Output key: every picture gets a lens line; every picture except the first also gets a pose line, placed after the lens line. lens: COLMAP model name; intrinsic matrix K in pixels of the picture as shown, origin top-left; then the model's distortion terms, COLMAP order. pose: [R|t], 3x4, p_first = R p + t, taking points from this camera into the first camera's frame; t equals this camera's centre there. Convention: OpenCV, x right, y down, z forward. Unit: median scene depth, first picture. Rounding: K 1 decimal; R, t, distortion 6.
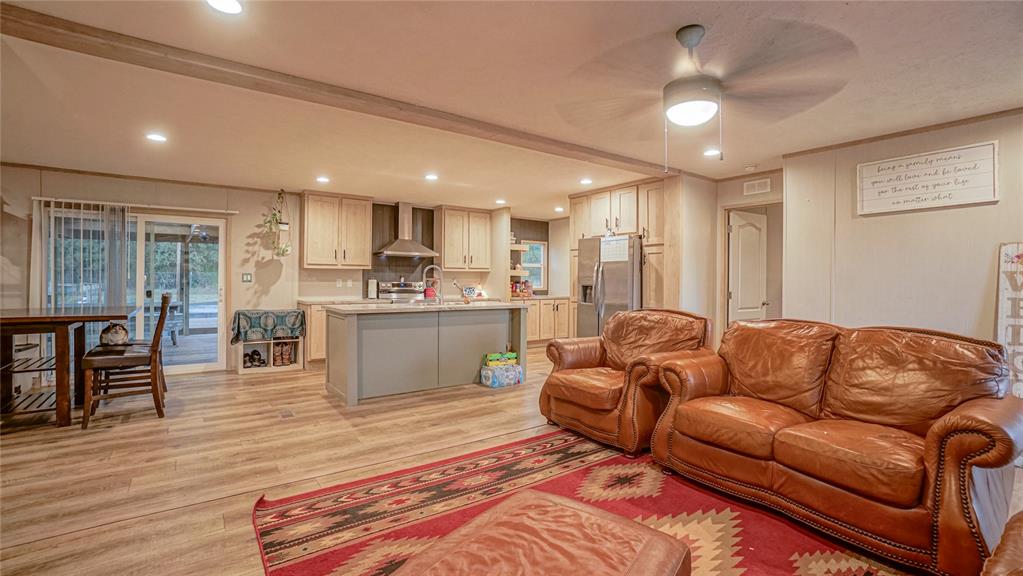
lens RADIAL K [[455.8, 0, 496.2], [0, 455.8, 277.1], [0, 0, 1]] dist [-0.029384, 0.000053]
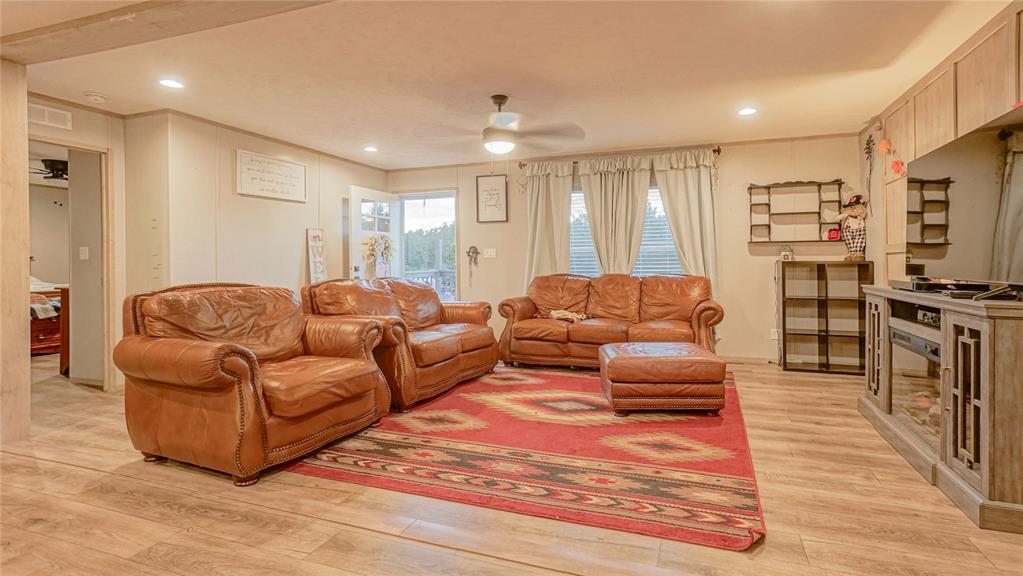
lens RADIAL K [[468.2, 0, 539.4], [0, 468.2, 243.8], [0, 0, 1]] dist [-0.009221, 0.000153]
pose [[-0.589736, 0.034820, 0.806845, -0.359124], [-0.002919, 0.998972, -0.045244, 0.030494], [-0.807591, -0.029037, -0.589028, 0.662385]]
